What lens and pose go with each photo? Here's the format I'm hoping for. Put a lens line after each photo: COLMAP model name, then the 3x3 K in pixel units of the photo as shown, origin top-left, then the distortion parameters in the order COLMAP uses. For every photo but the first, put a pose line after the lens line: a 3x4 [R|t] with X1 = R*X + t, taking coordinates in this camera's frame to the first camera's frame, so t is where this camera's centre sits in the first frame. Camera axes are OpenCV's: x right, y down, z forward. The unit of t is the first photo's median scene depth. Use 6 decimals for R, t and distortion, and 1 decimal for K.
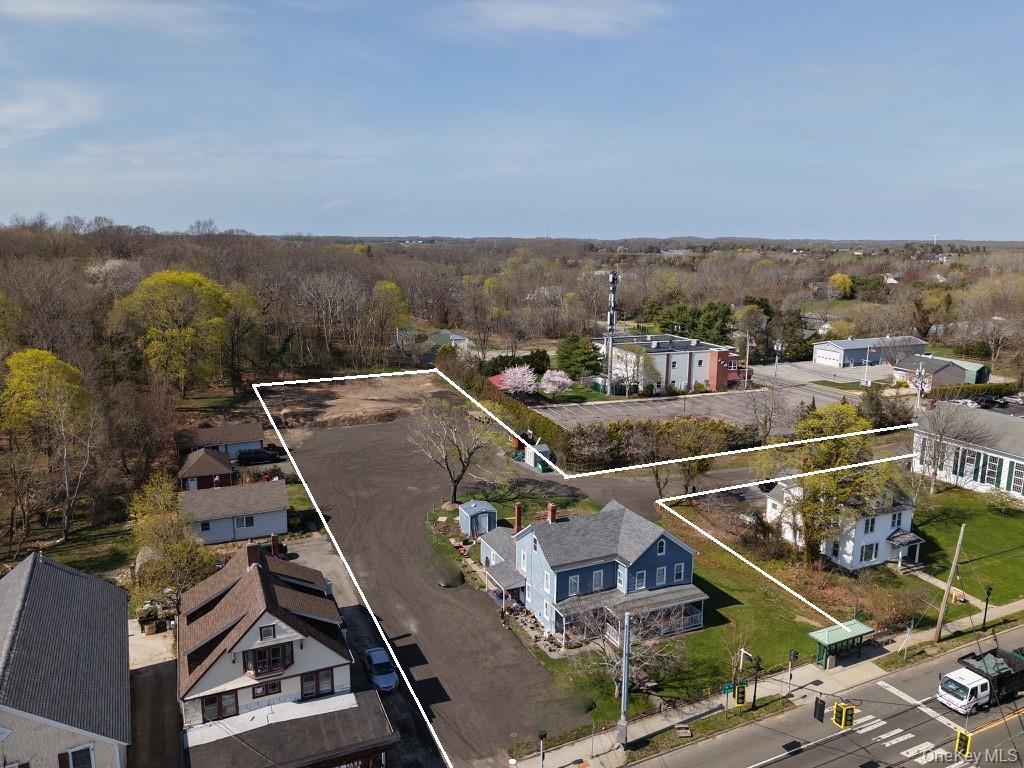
lens RADIAL K [[768.3, 0, 534.3], [0, 768.3, 388.5], [0, 0, 1]] dist [0.023476, -0.003912]
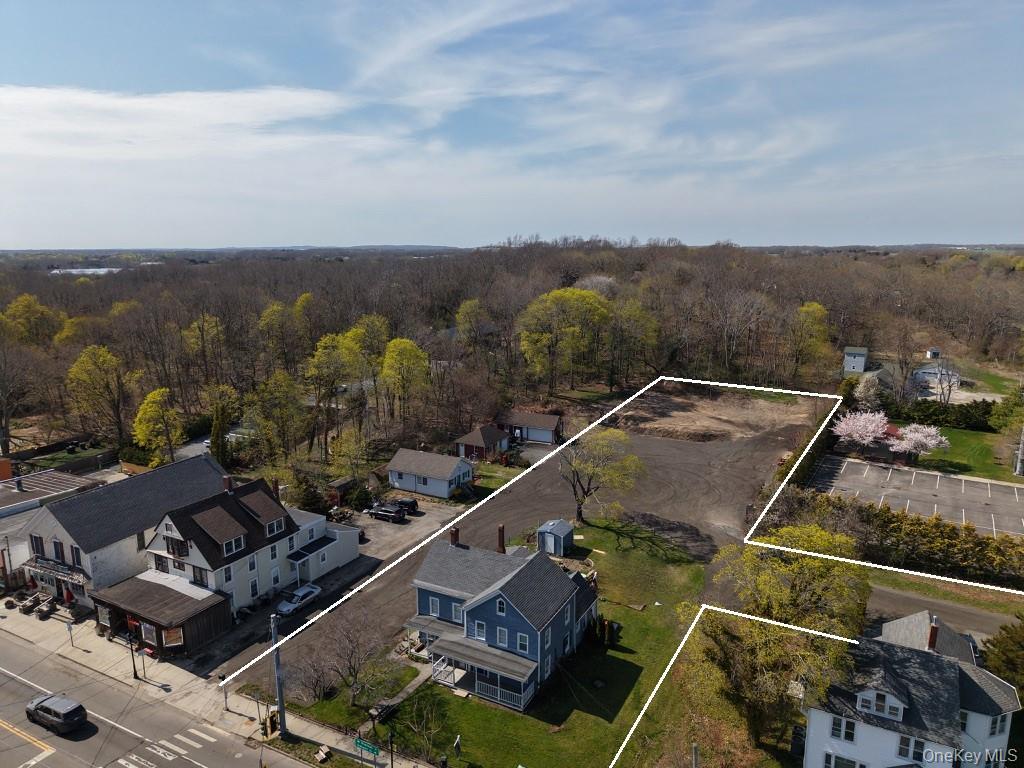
lens RADIAL K [[710.8, 0, 512.0], [0, 710.8, 384.0], [0, 0, 1]] dist [0.013183, -0.000106]
pose [[0.584468, 0.146838, -0.798020, 0.699919], [-0.148299, 0.986255, 0.072860, -0.109596], [0.797750, 0.075761, 0.598210, 0.391734]]
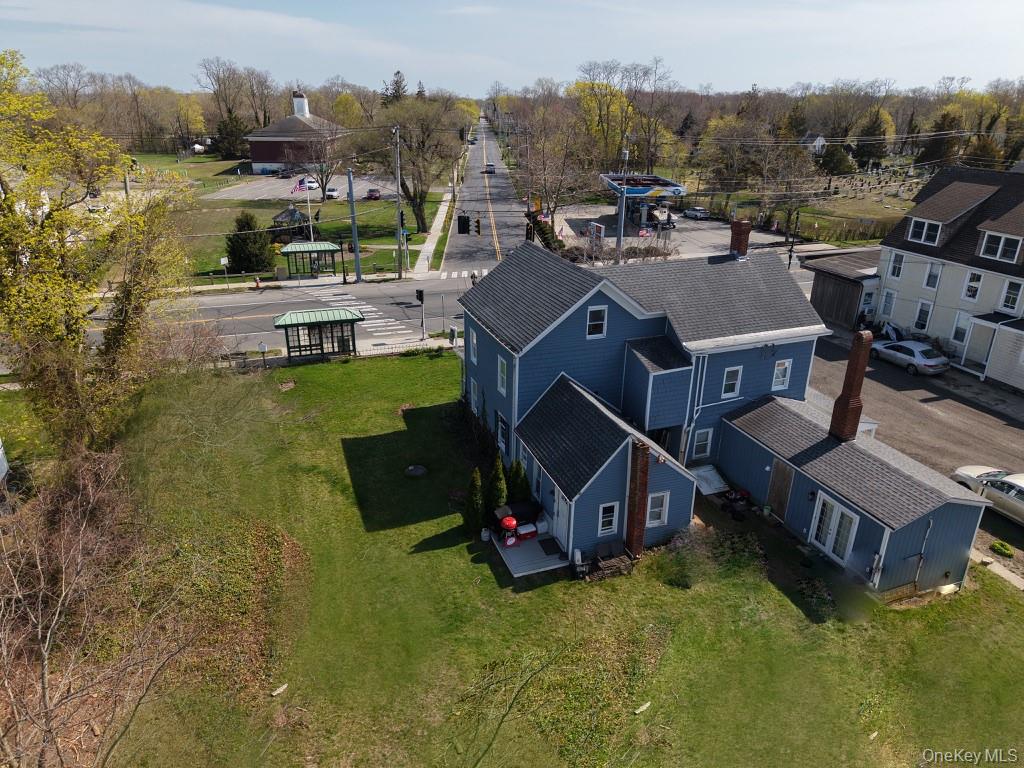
lens RADIAL K [[710.8, 0, 512.0], [0, 710.8, 384.0], [0, 0, 1]] dist [0.013183, -0.000106]
pose [[-0.992399, -0.071910, 0.099869, 0.101322], [-0.006435, 0.840729, 0.541418, -0.009235], [-0.122896, 0.536660, -0.834801, 1.248277]]
